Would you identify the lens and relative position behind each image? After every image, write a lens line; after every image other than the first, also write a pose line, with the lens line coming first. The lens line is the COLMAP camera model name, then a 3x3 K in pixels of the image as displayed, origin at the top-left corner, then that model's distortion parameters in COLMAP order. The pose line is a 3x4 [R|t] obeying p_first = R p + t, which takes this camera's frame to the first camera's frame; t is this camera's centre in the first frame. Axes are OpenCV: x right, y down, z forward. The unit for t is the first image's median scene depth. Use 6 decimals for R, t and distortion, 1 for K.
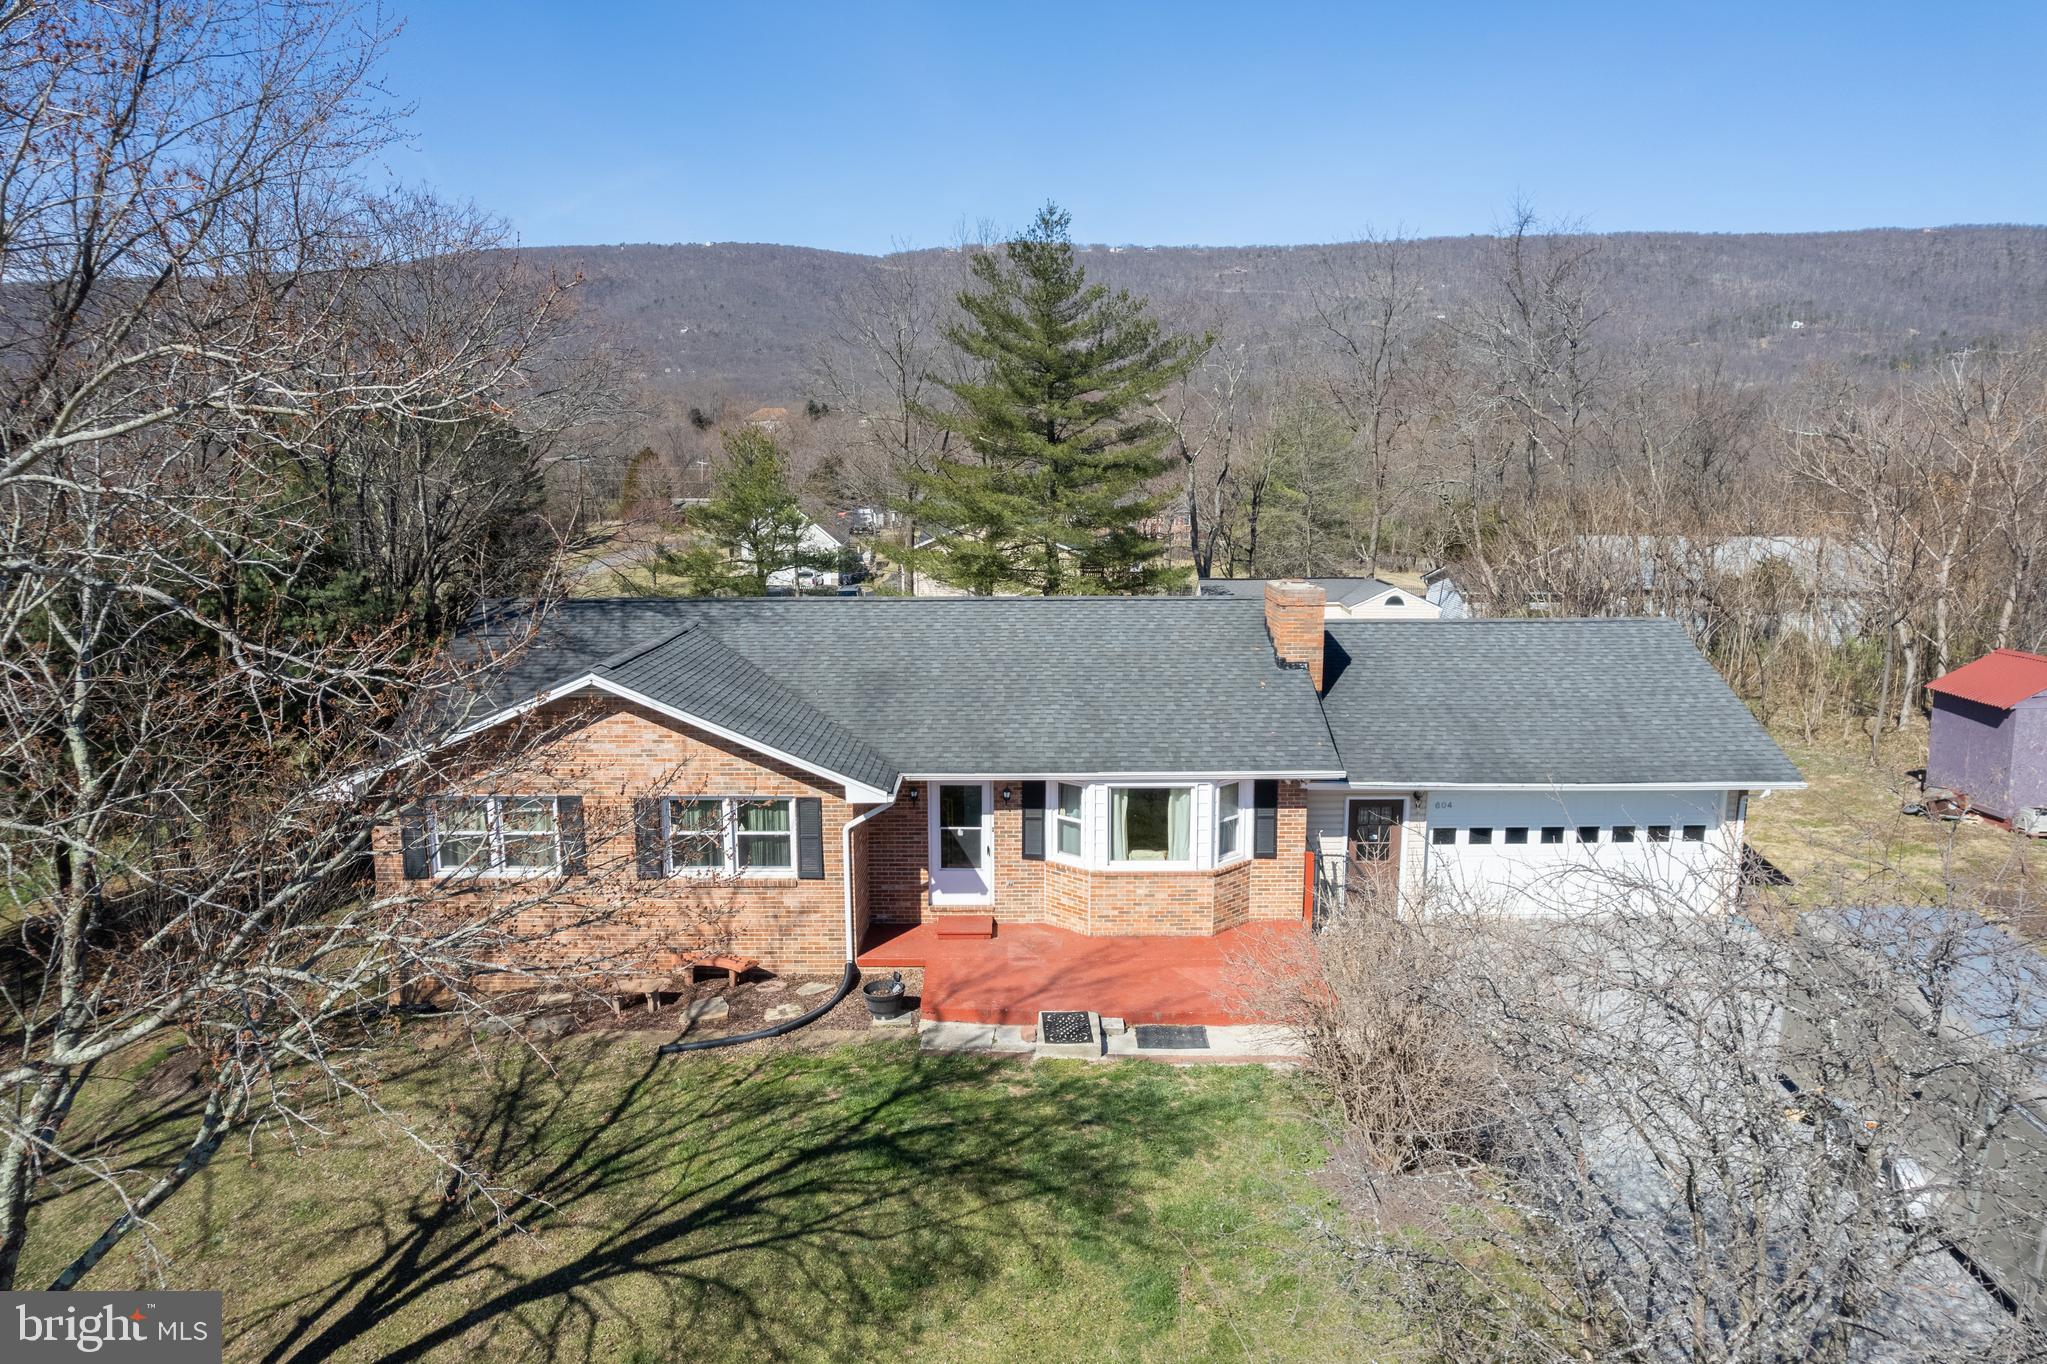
lens RADIAL K [[1317.9, 0, 1029.3], [0, 1317.9, 689.6], [0, 0, 1]] dist [-0.069792, 0.063872]
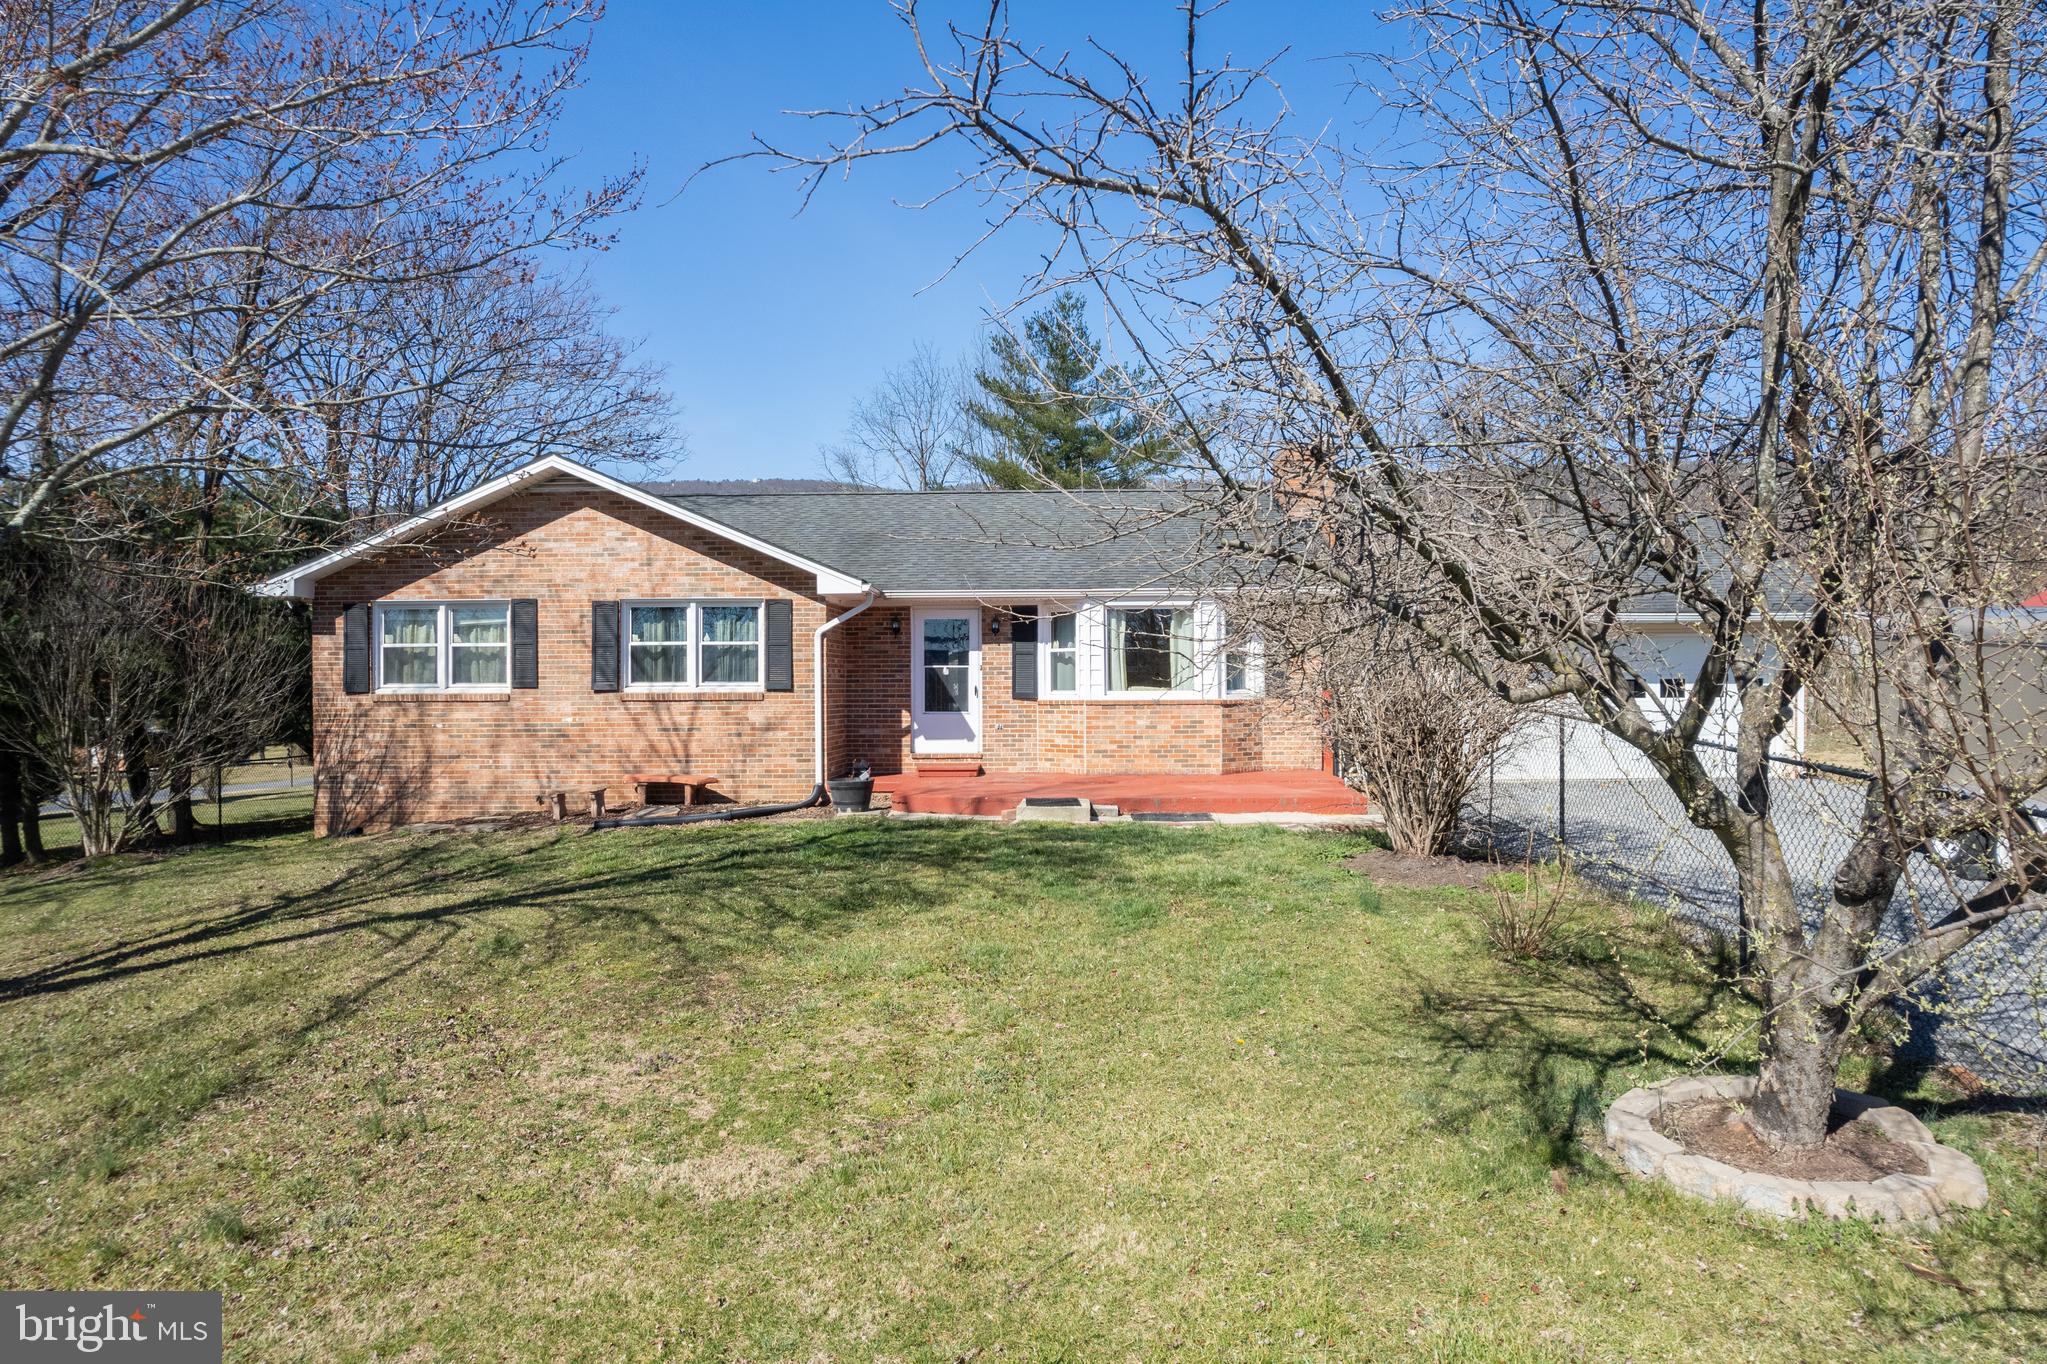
lens RADIAL K [[1317.9, 0, 1023.8], [0, 1317.9, 688.2], [0, 0, 1]] dist [-0.069792, 0.063872]
pose [[0.999538, -0.003691, -0.030158, 0.030191], [-0.001550, 0.985108, -0.171928, 0.279028], [0.030343, 0.171895, 0.984648, 0.094286]]
